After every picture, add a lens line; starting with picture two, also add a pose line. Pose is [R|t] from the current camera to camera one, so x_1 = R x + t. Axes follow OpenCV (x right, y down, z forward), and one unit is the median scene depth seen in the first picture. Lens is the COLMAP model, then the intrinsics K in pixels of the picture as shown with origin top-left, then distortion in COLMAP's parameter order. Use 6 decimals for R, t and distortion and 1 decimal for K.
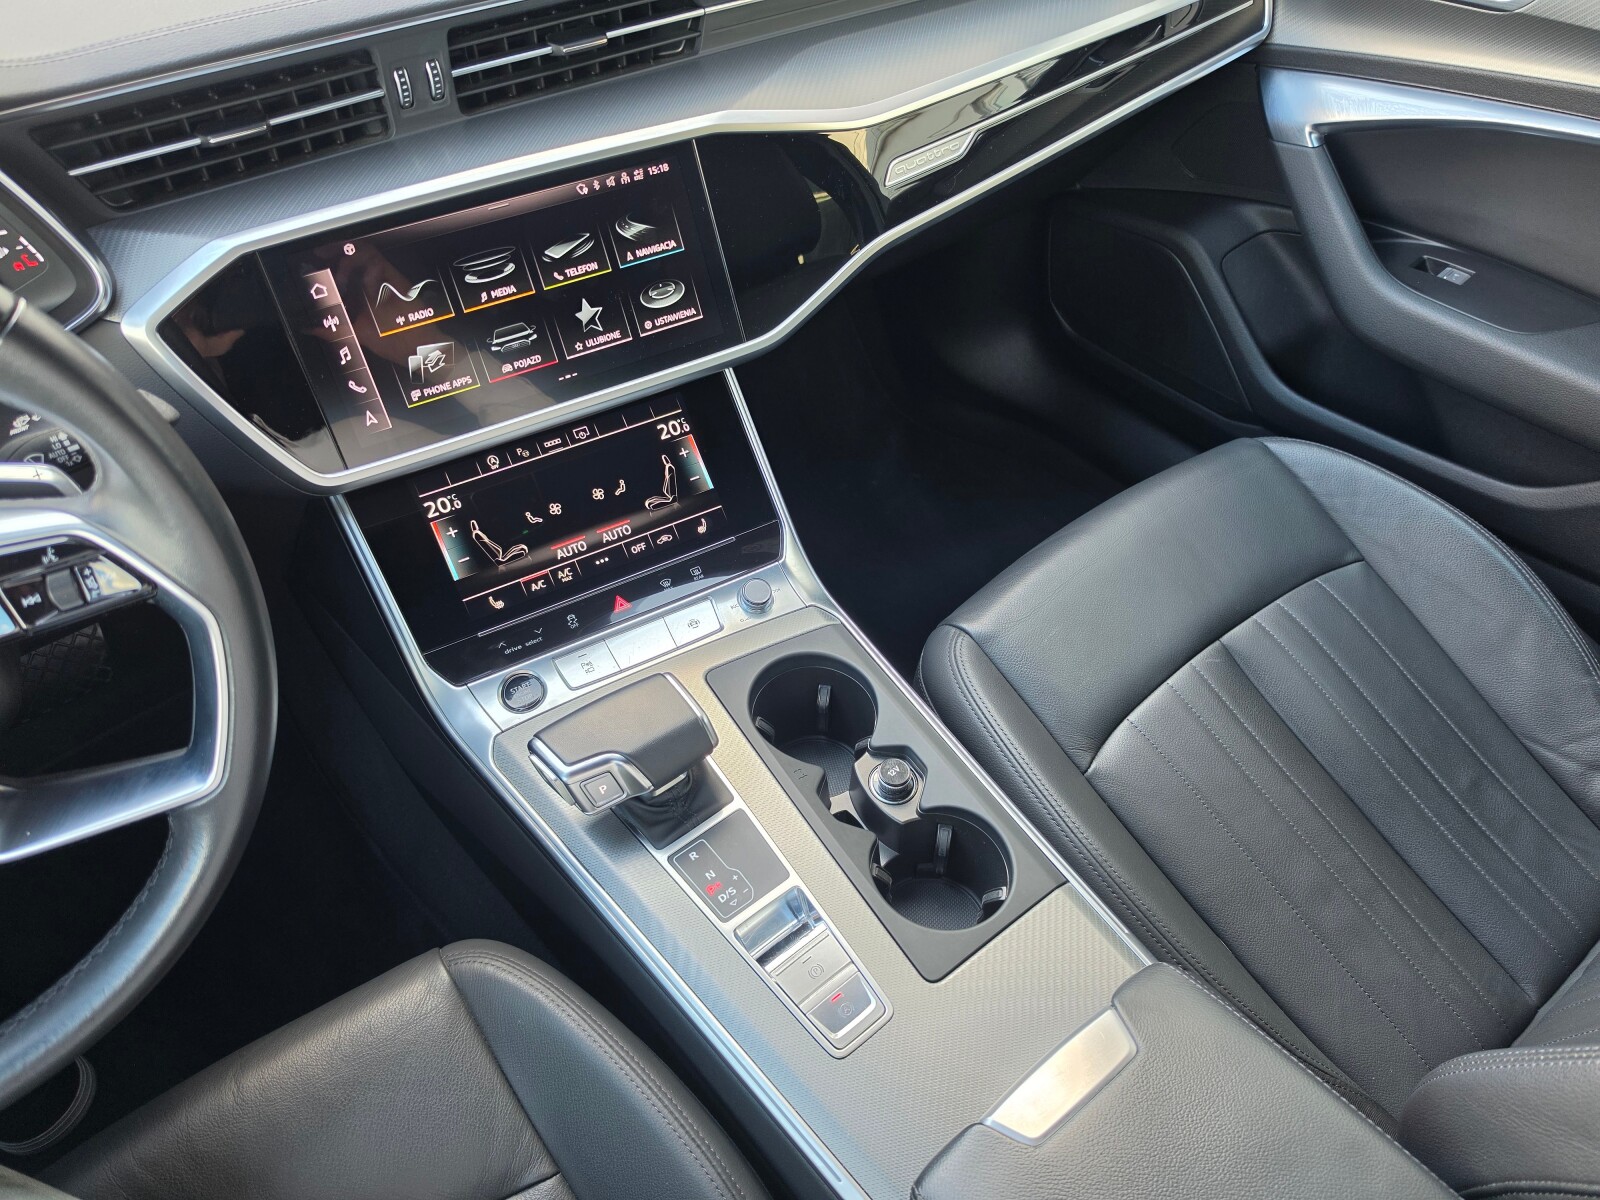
lens RADIAL K [[1140.4, 0, 826.5], [0, 1140.4, 606.4], [0, 0, 1]] dist [0.085206, -0.128729]
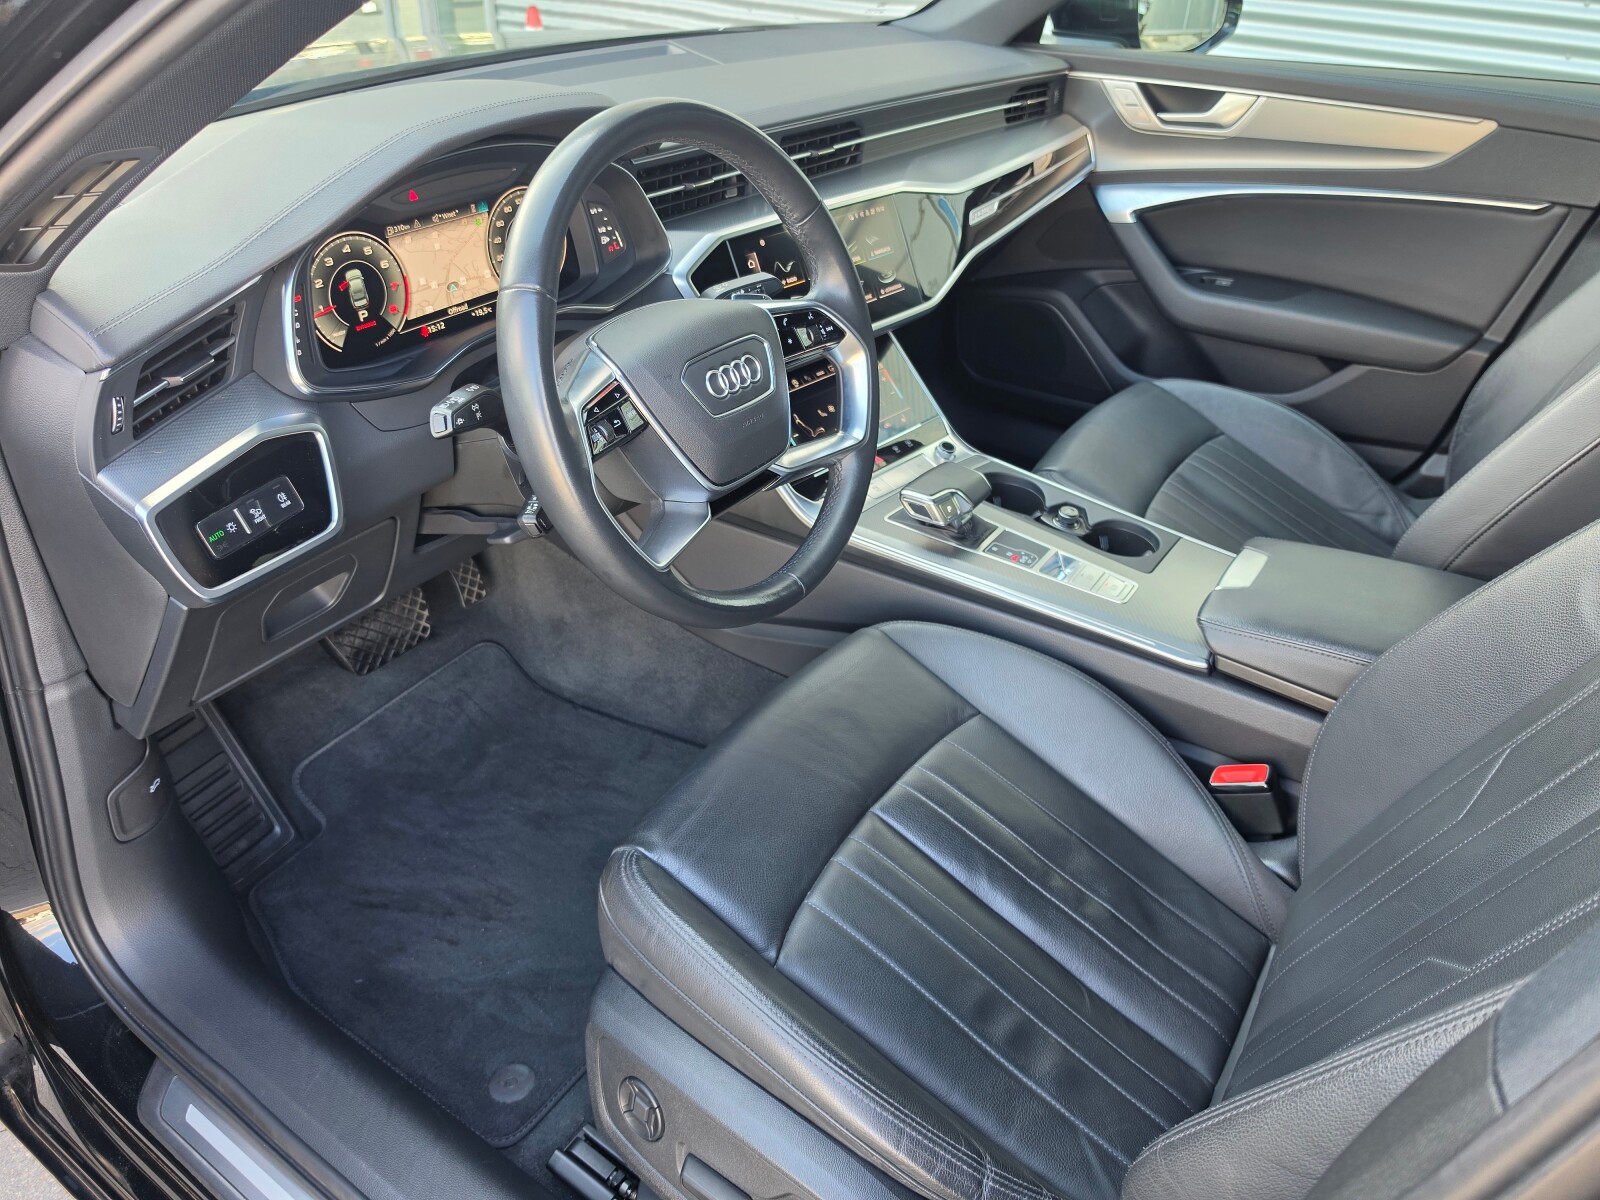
lens RADIAL K [[1140.4, 0, 812.3], [0, 1140.4, 581.7], [0, 0, 1]] dist [0.085206, -0.128729]
pose [[0.951724, -0.134479, 0.275929, -0.754248], [0.195793, 0.958268, -0.208295, 0.496422], [-0.236402, 0.252265, 0.938337, -0.487652]]
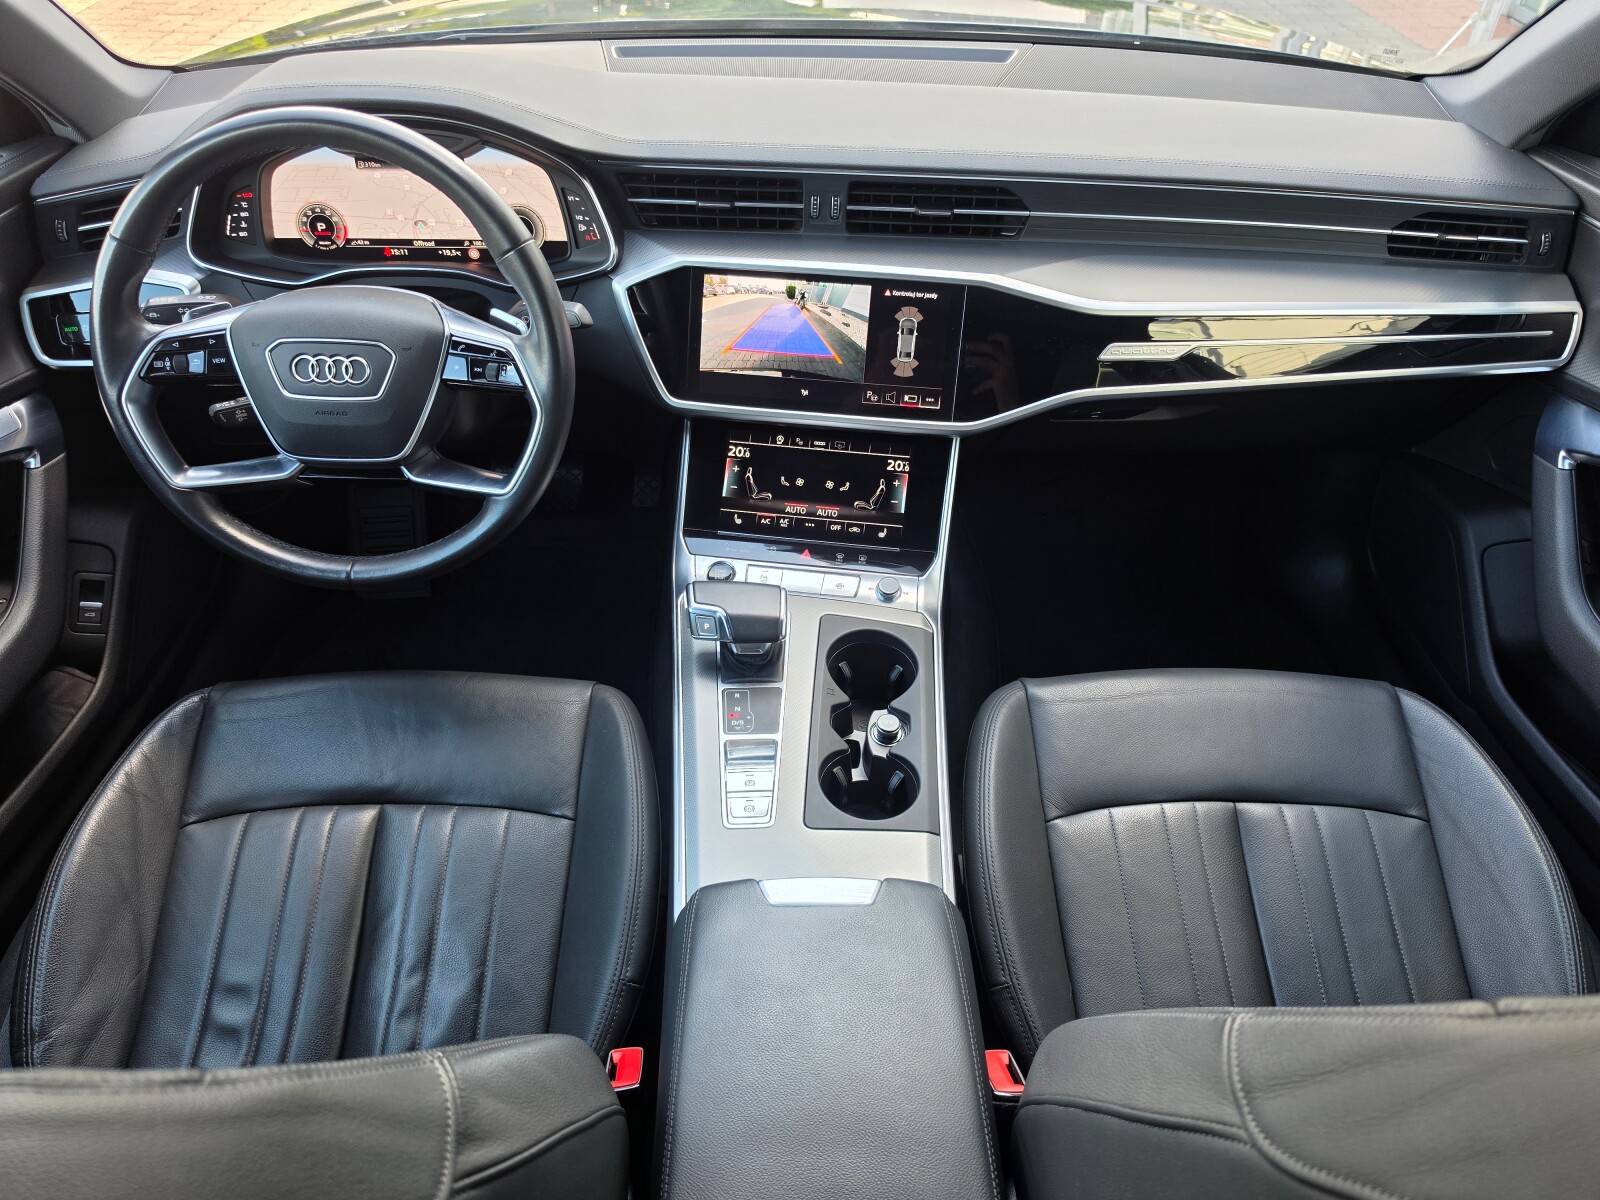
lens RADIAL K [[1140.4, 0, 793.8], [0, 1140.4, 593.0], [0, 0, 1]] dist [0.085206, -0.128729]
pose [[0.788007, 0.399569, -0.468391, 0.519155], [-0.458889, 0.888381, -0.014172, 0.069911], [0.410447, 0.226107, 0.883408, -0.297380]]
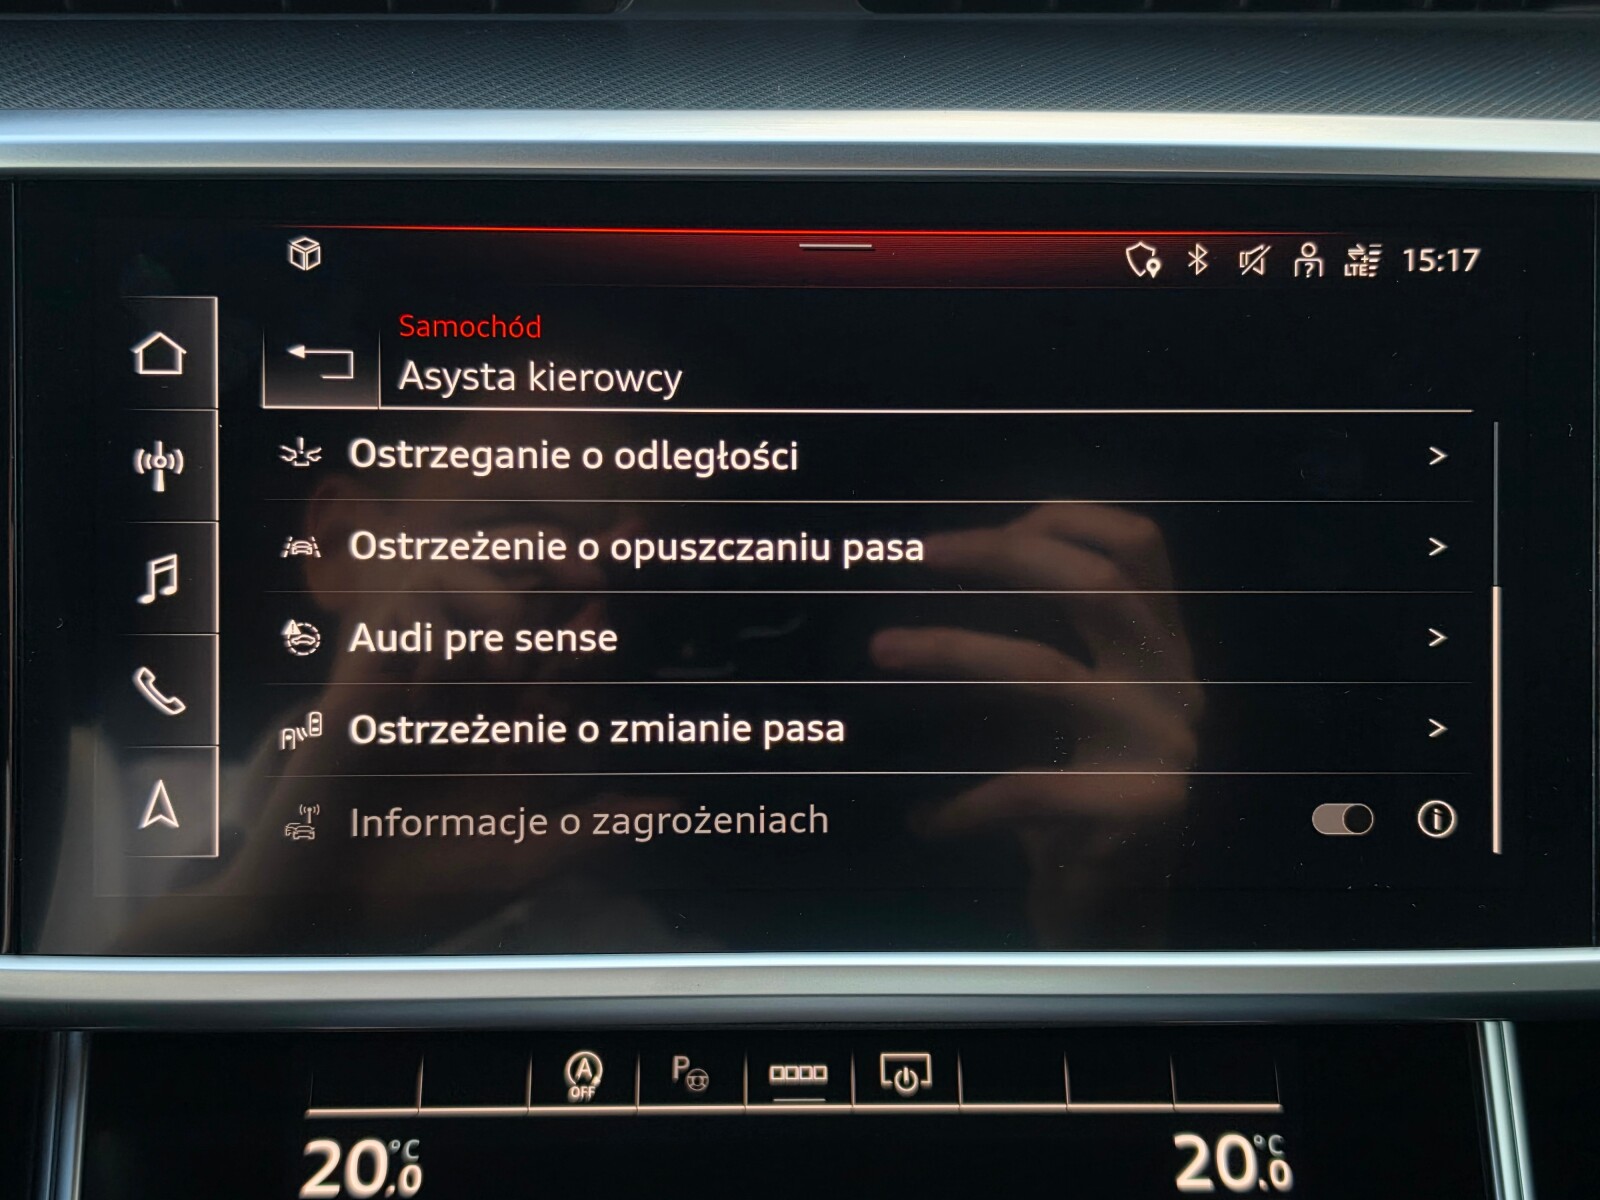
lens RADIAL K [[2123.9, 0, 818.1], [0, 2123.9, 563.9], [0, 0, 1]] dist [0.095310, 0.000000]
pose [[0.884693, 0.228225, -0.406487, -0.048322], [-0.355914, 0.893820, -0.272784, -0.113176], [0.301070, 0.386005, 0.871985, 0.493765]]
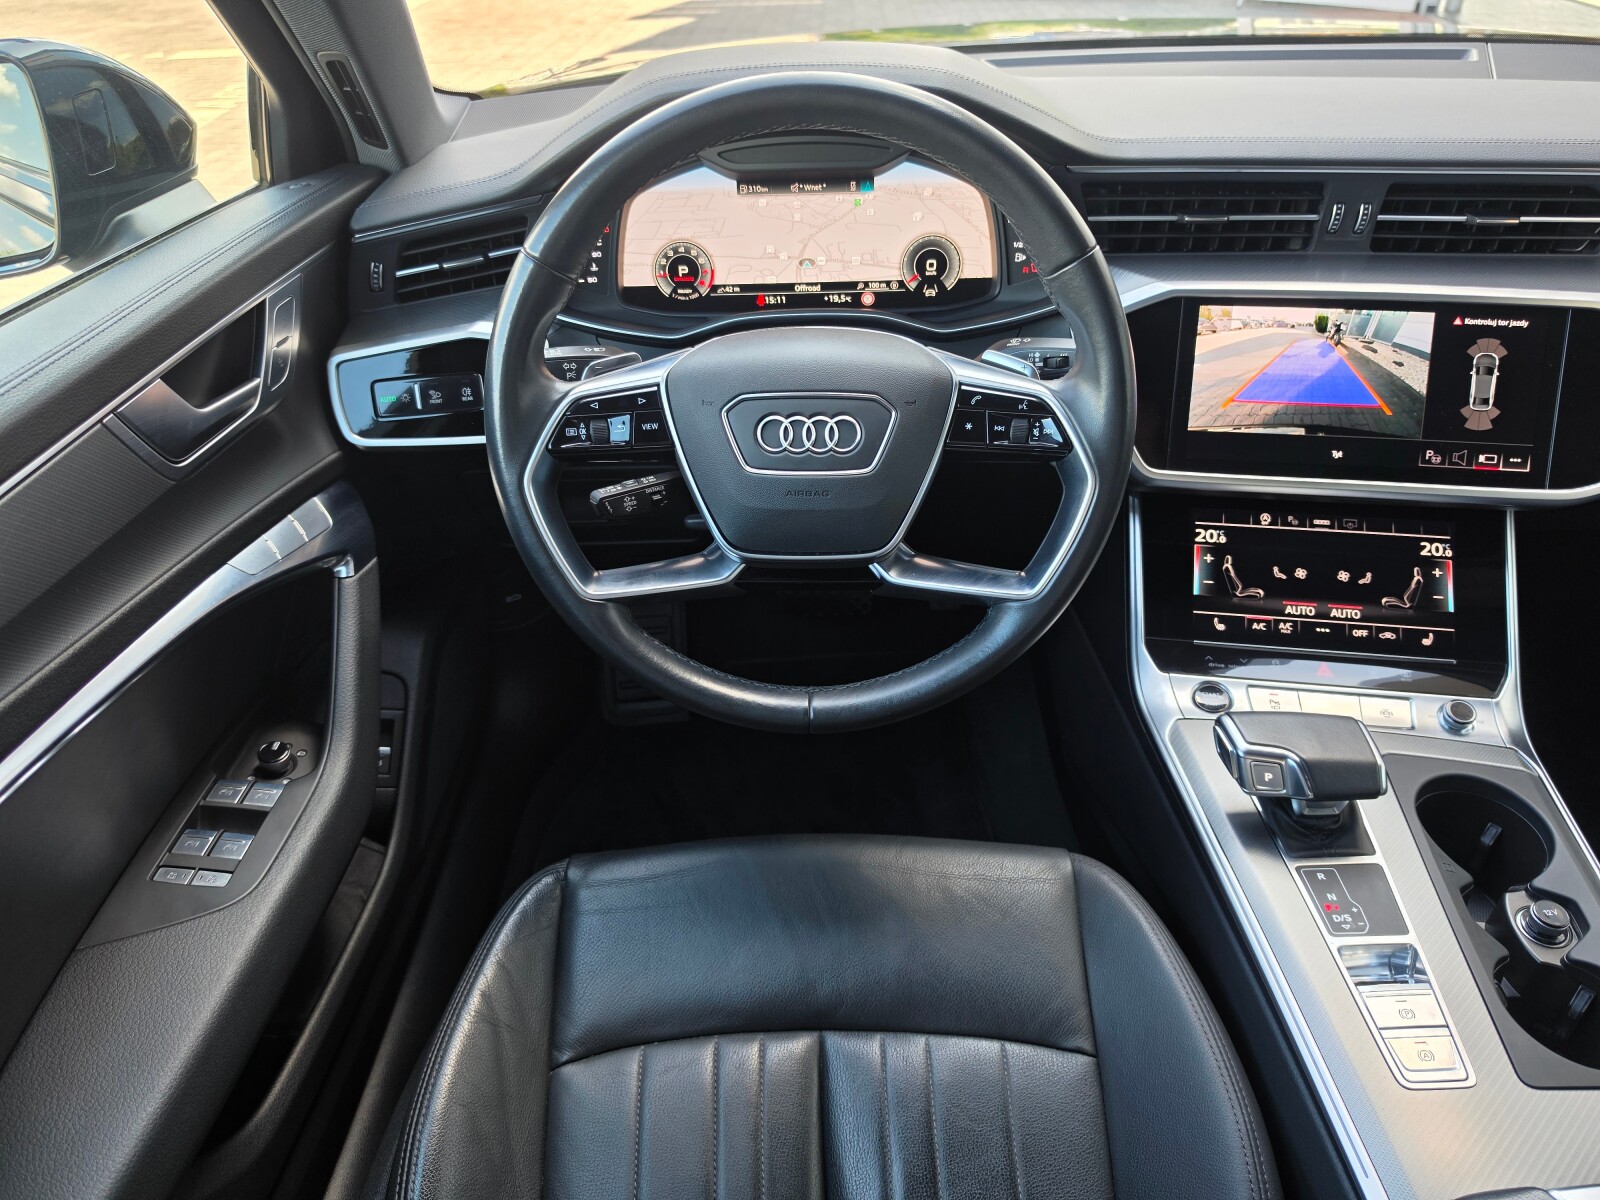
lens RADIAL K [[1140.4, 0, 795.4], [0, 1140.4, 586.3], [0, 0, 1]] dist [0.085206, -0.128729]
pose [[0.778943, 0.338922, -0.527617, -0.017633], [-0.443405, 0.892634, -0.081222, 0.242922], [0.443441, 0.297215, 0.845590, -0.191883]]
